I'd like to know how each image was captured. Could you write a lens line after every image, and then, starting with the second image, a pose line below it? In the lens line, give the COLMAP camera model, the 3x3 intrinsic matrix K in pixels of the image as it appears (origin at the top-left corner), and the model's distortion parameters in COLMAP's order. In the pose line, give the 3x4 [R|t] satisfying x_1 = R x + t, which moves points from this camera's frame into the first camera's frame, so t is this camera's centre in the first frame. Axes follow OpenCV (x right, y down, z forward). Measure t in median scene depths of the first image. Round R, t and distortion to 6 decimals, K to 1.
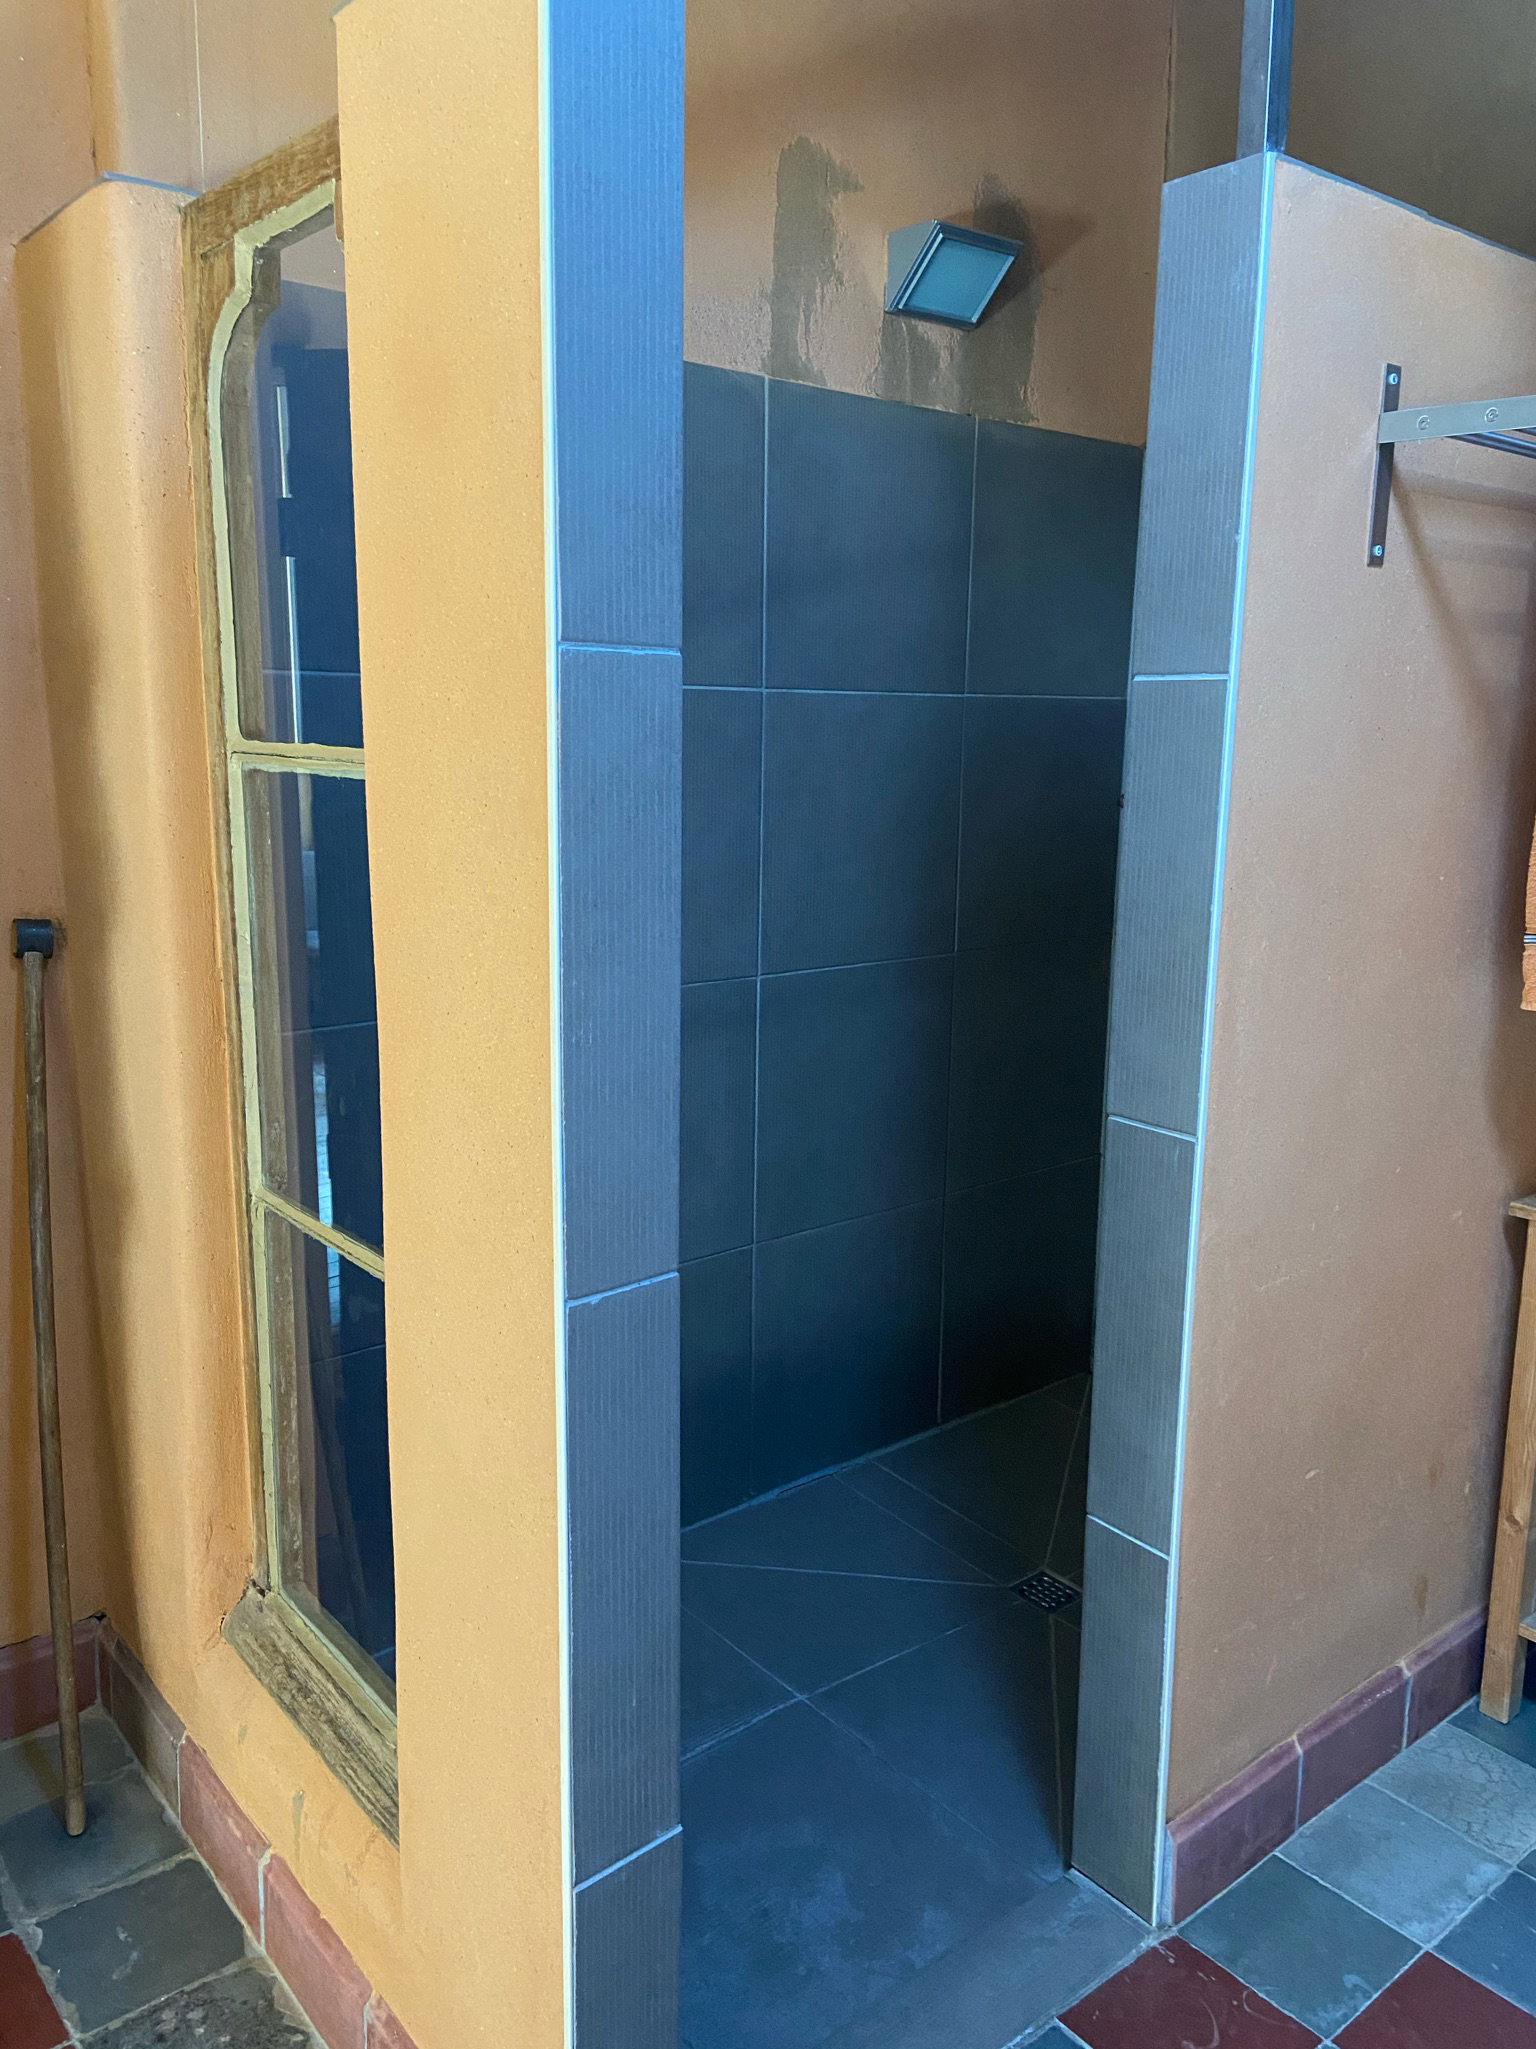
lens RADIAL K [[1563.4, 0, 784.9], [0, 1563.4, 1020.6], [0, 0, 1]] dist [0.109397, -0.126038]
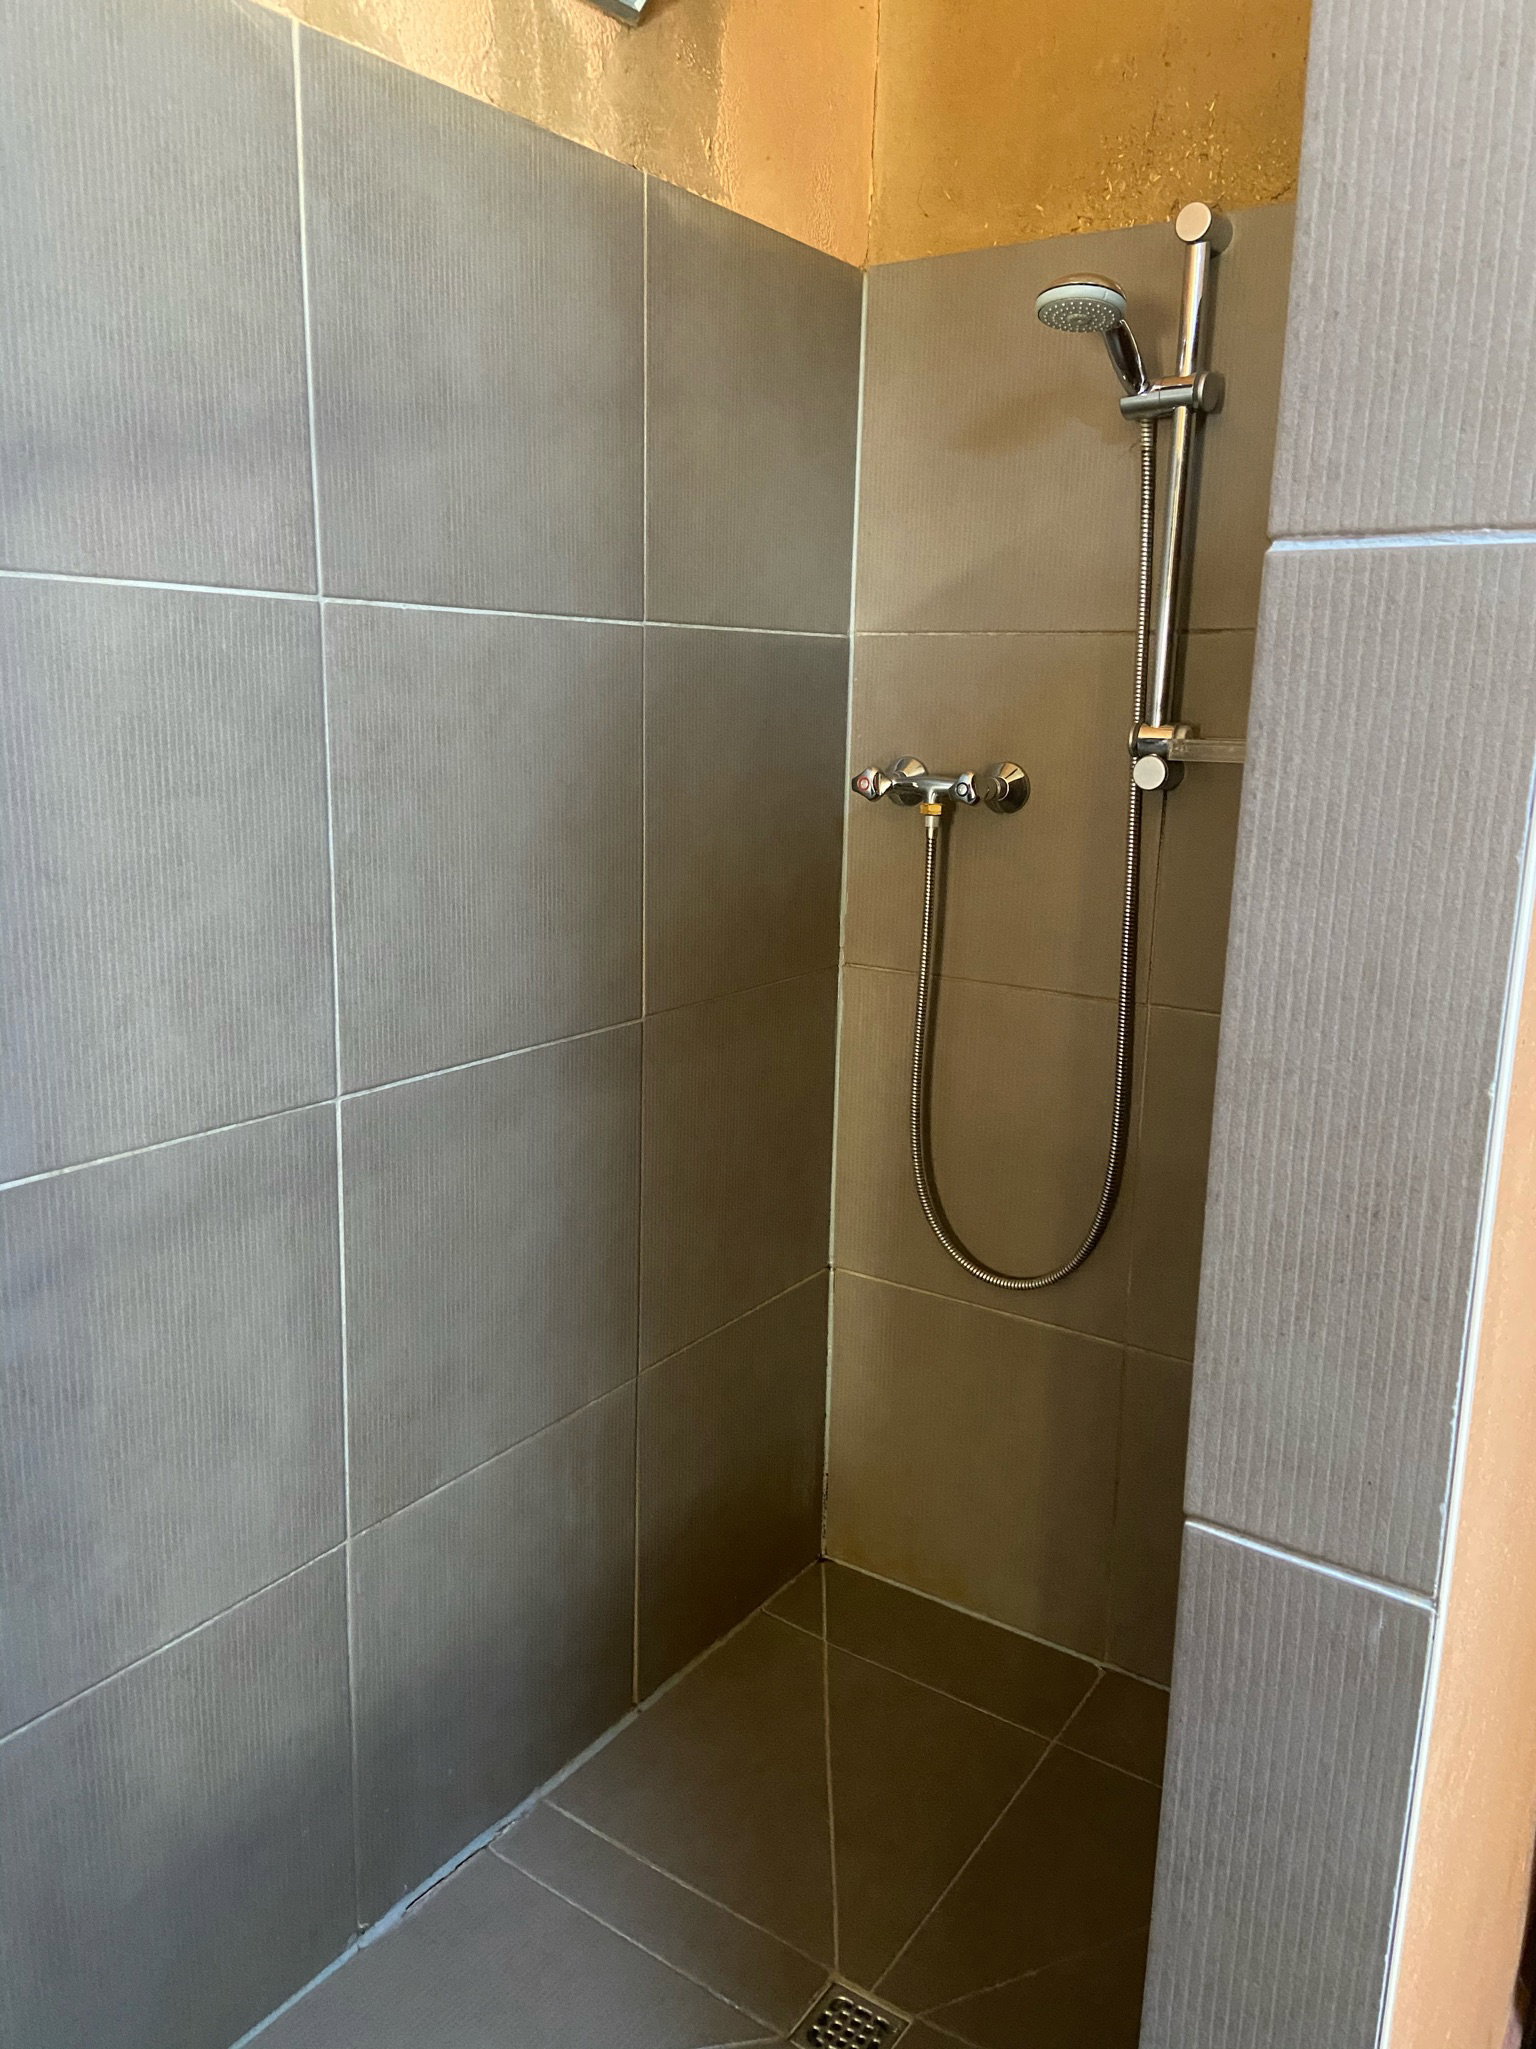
lens RADIAL K [[1563.4, 0, 767.4], [0, 1563.4, 1019.4], [0, 0, 1]] dist [0.109397, -0.126038]
pose [[0.962432, -0.050670, 0.266754, -0.017748], [0.043410, 0.998511, 0.033047, -0.068739], [-0.268031, -0.020226, 0.963198, 0.387715]]
